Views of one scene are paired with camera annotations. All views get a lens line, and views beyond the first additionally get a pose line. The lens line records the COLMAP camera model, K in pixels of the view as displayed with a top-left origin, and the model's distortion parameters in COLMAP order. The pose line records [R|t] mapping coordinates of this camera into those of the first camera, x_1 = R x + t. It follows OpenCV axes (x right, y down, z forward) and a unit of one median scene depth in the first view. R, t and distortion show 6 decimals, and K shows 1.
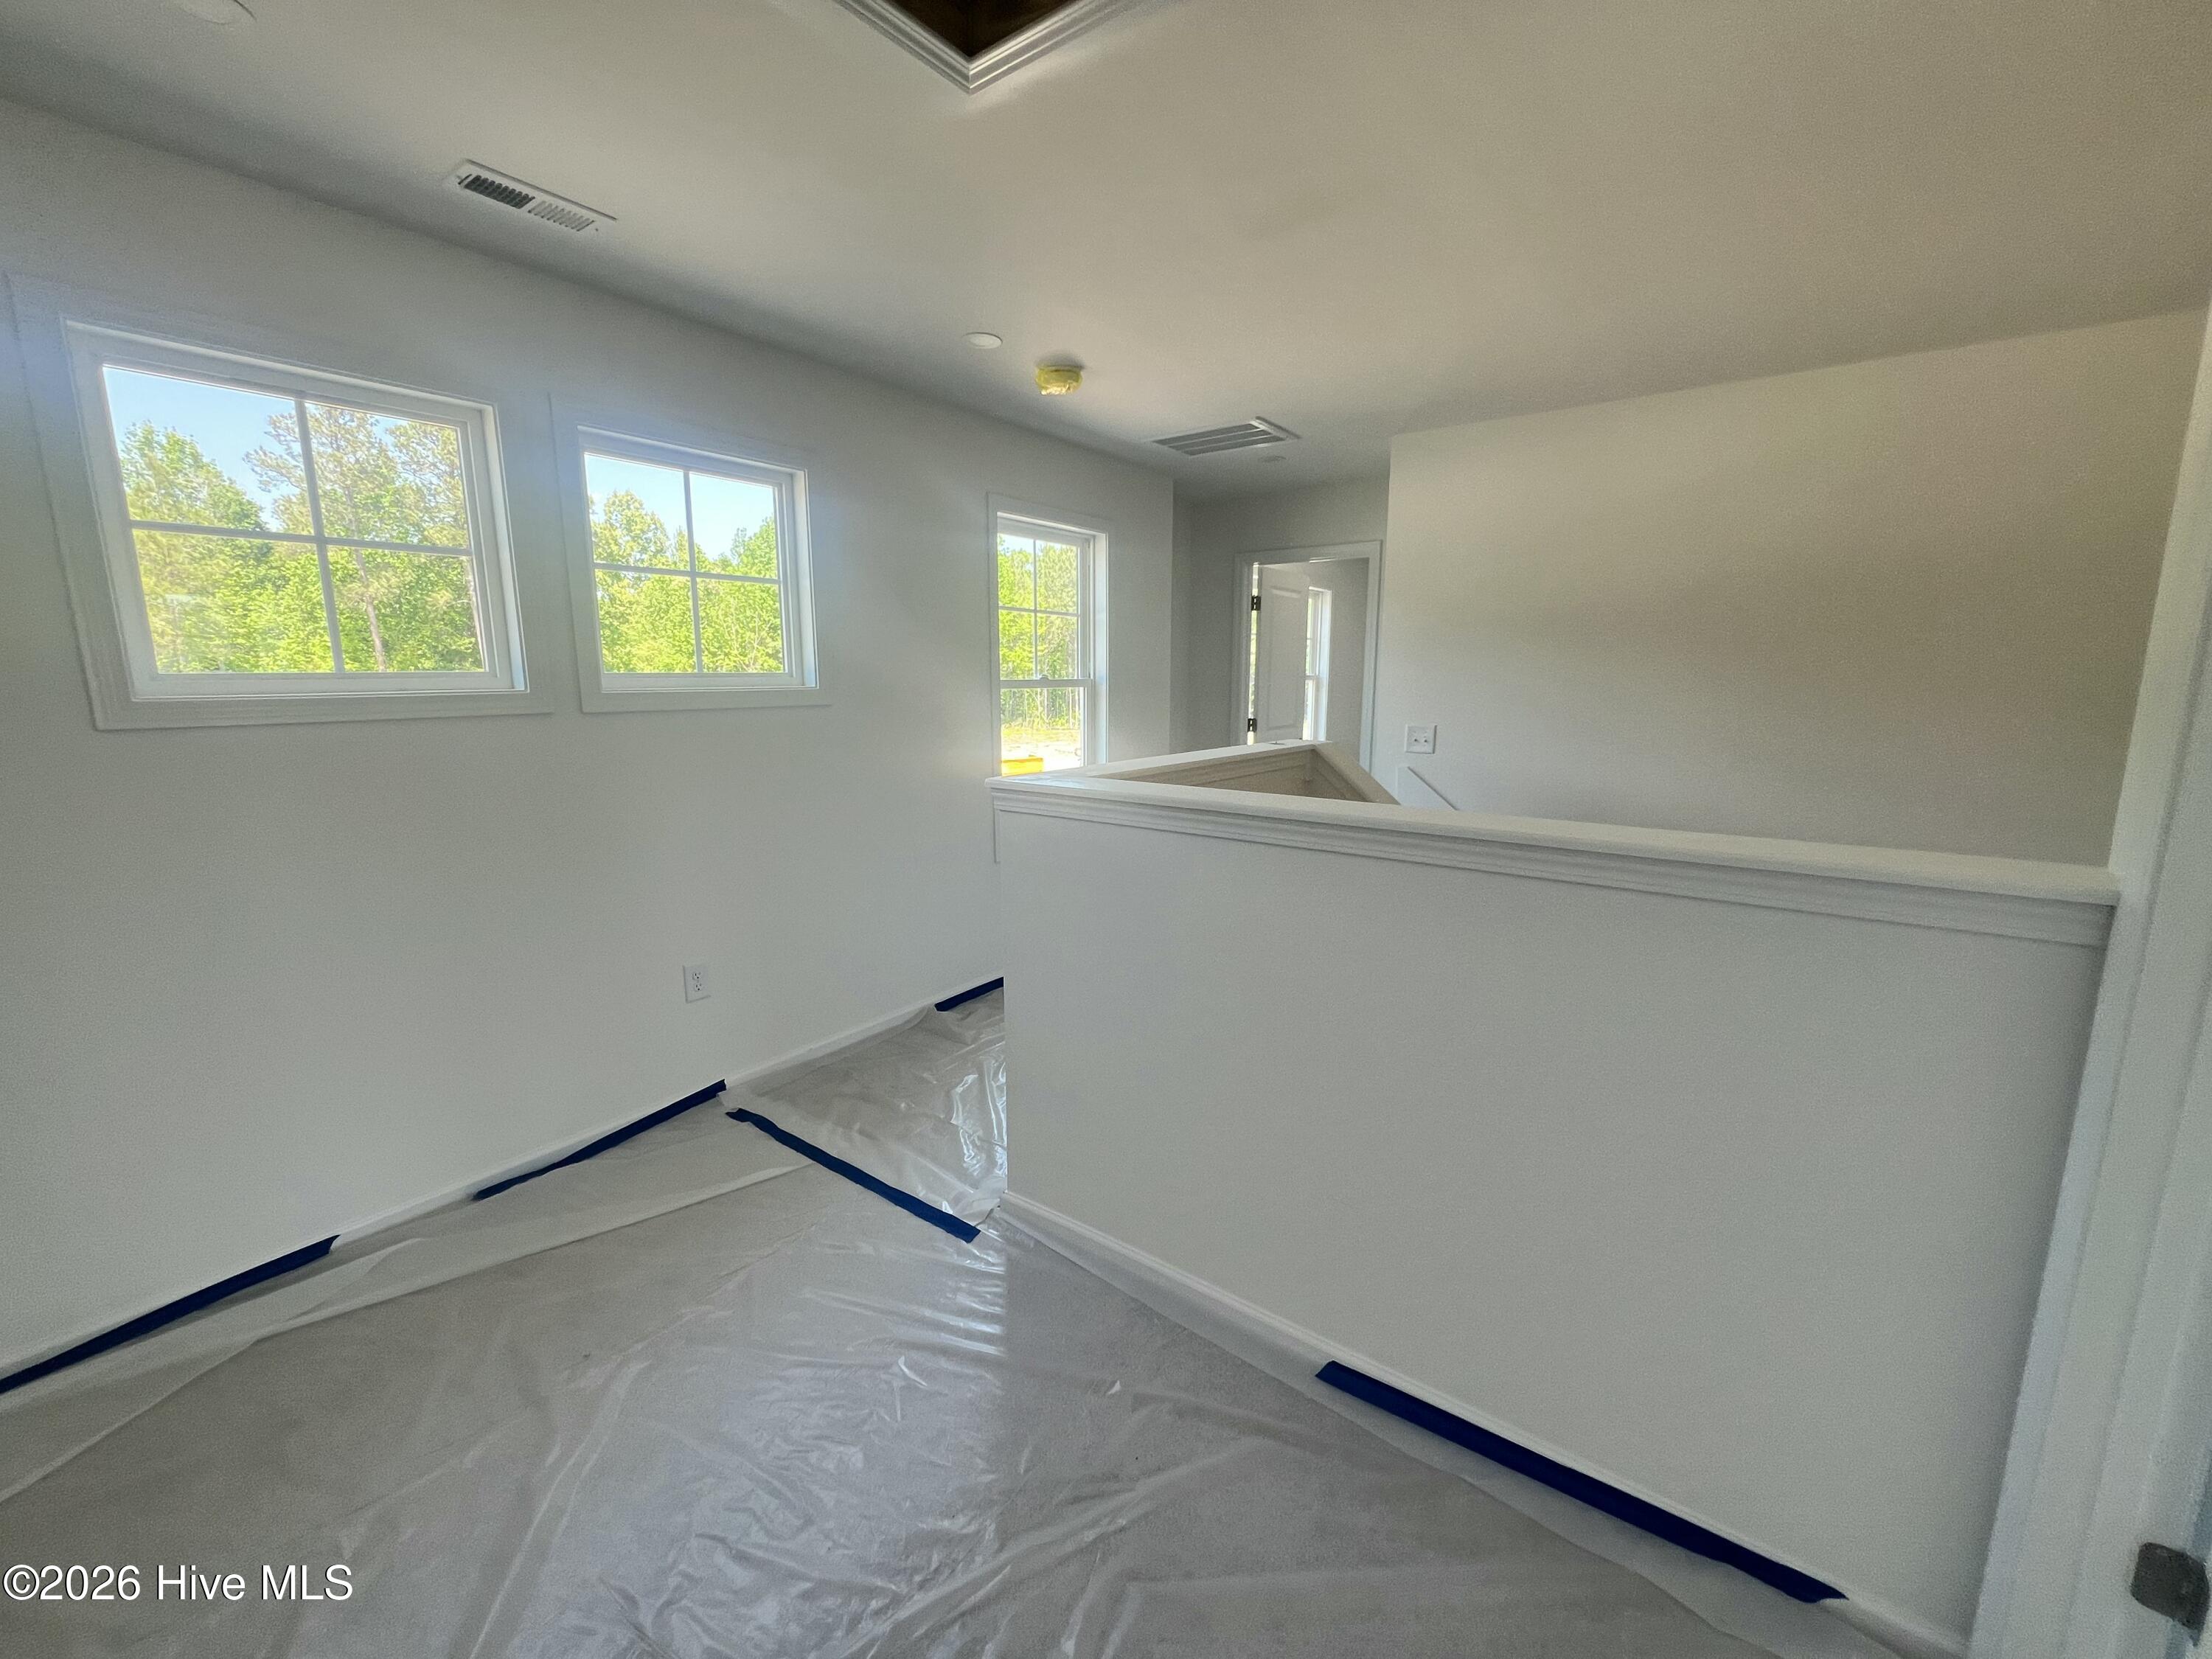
lens RADIAL K [[888.5, 0, 1106.0], [0, 888.5, 829.5], [0, 0, 1]] dist [-0.000555, -0.000258]
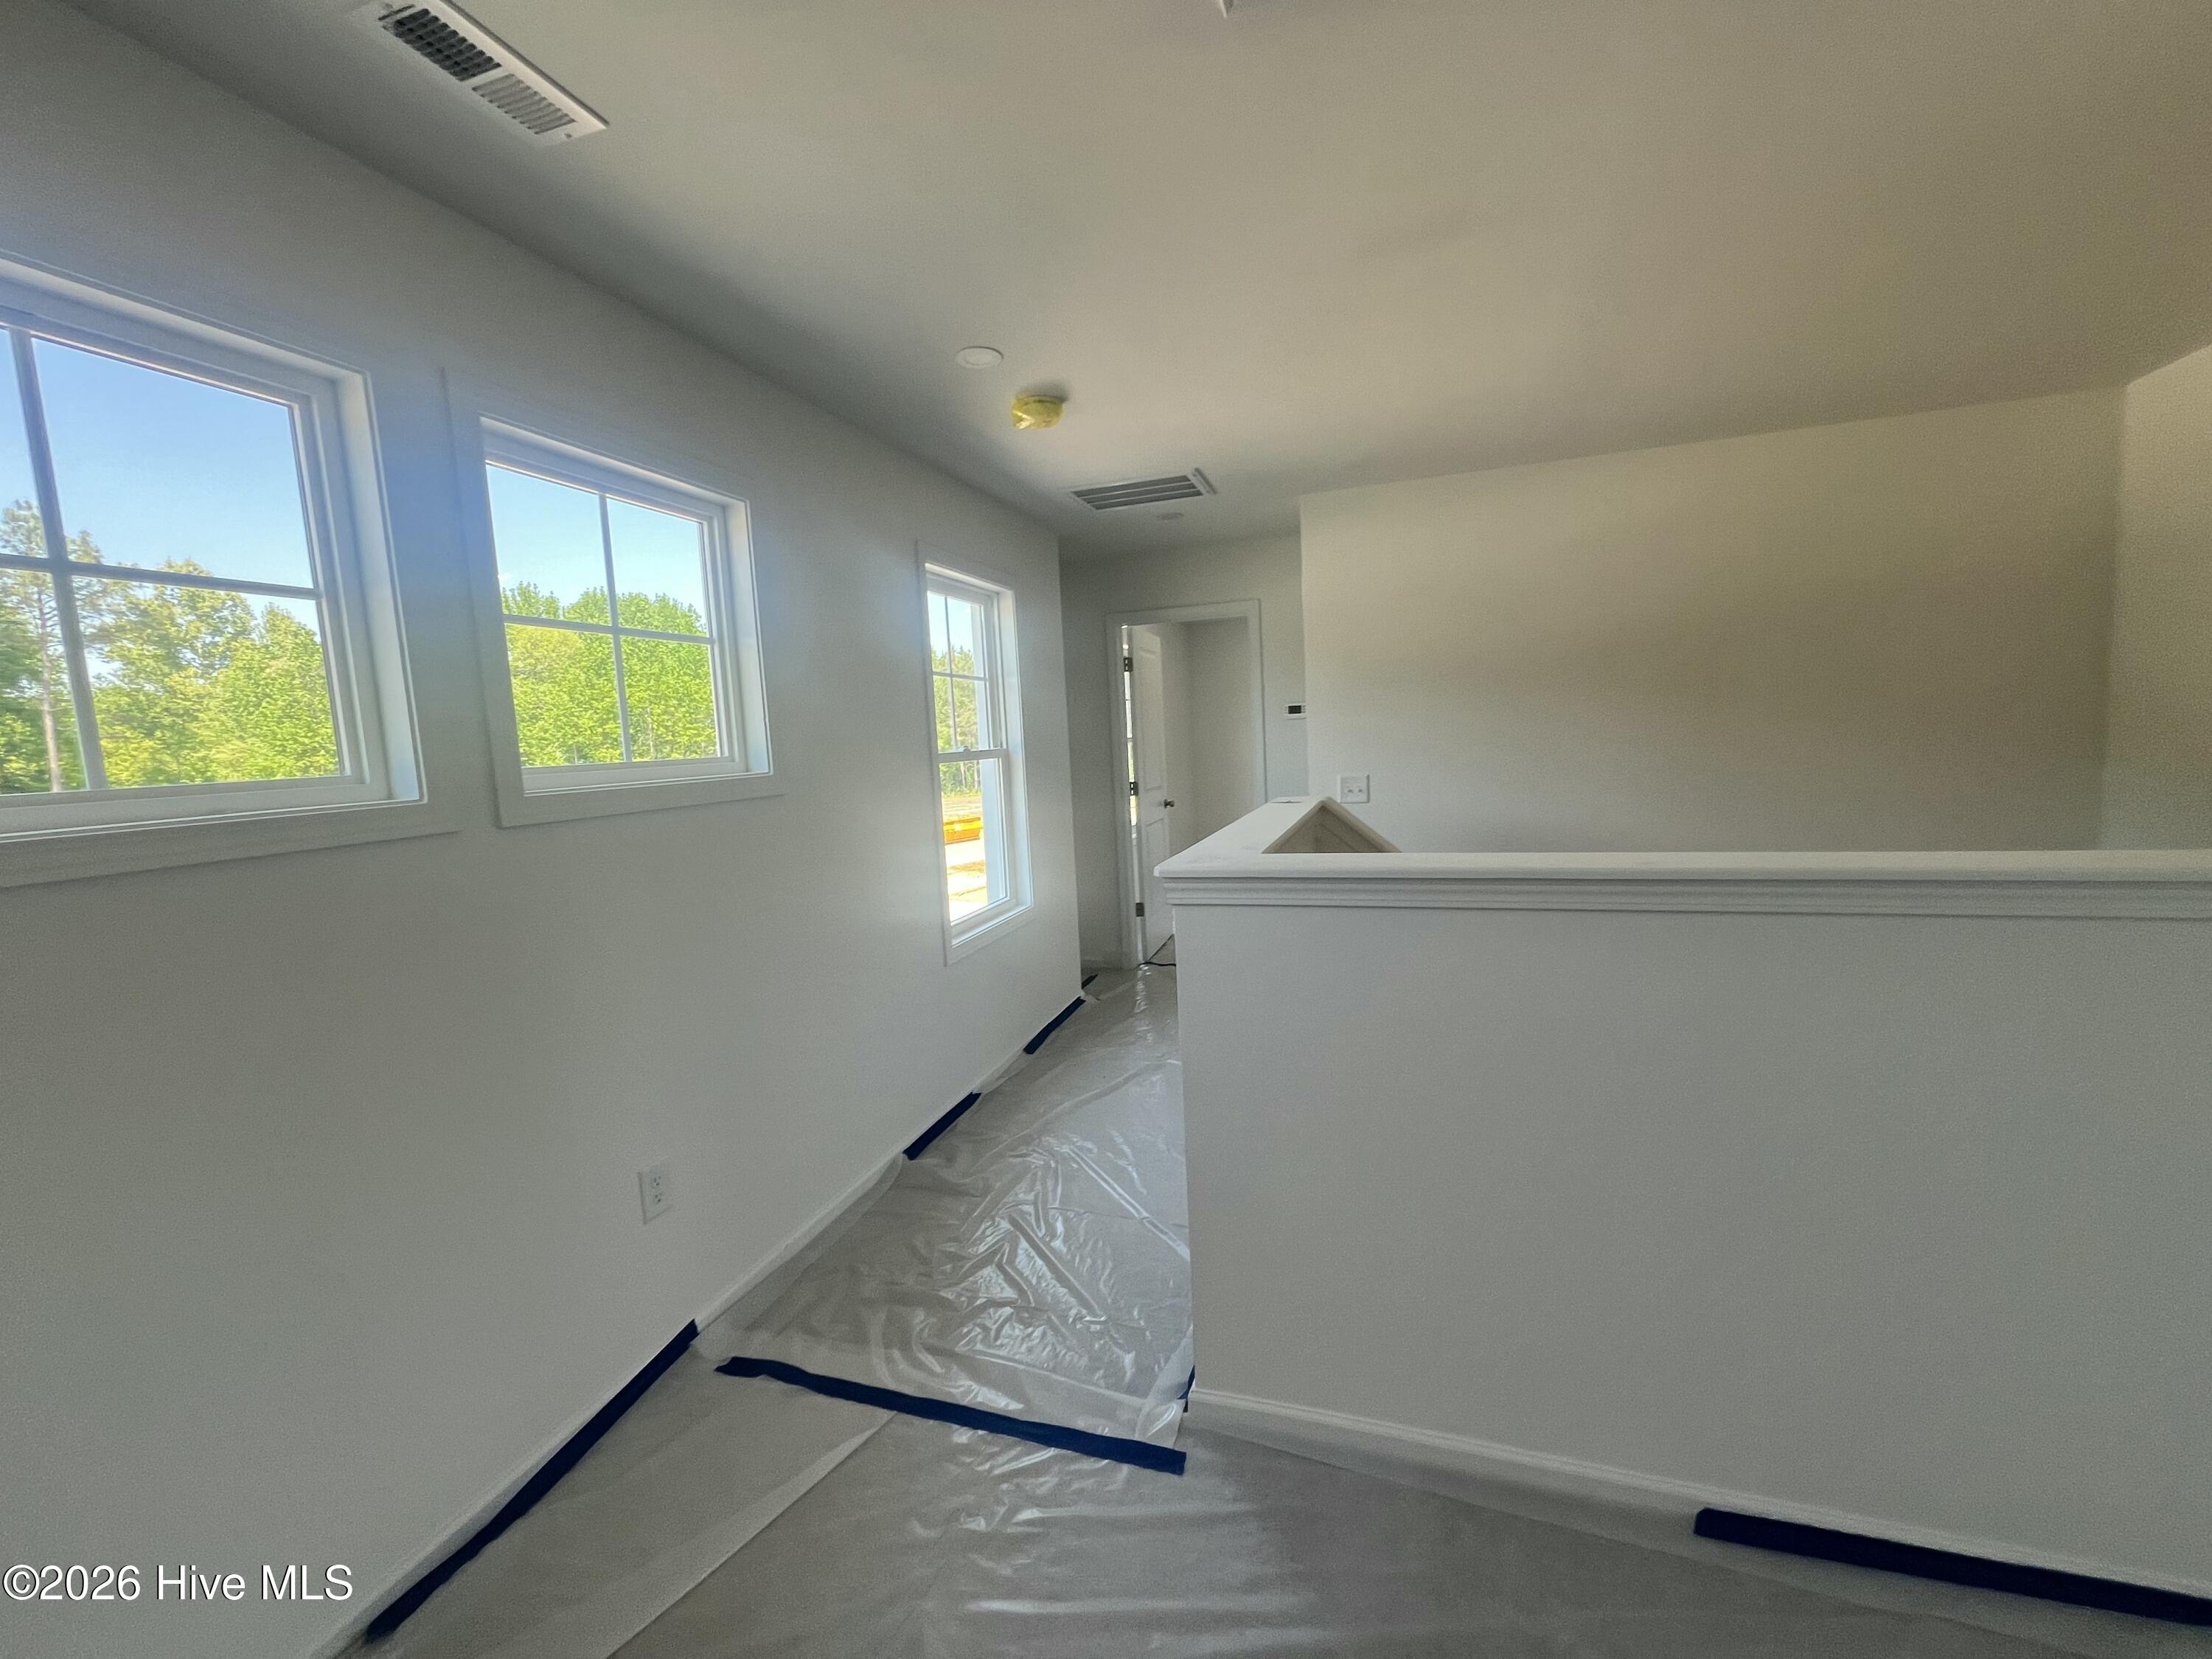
lens RADIAL K [[888.5, 0, 1106.0], [0, 888.5, 829.5], [0, 0, 1]] dist [-0.000555, -0.000258]
pose [[0.949376, -0.081234, 0.303456, -0.236735], [0.104518, 0.992634, -0.061264, -0.026444], [-0.296244, 0.089879, 0.950874, 0.144416]]
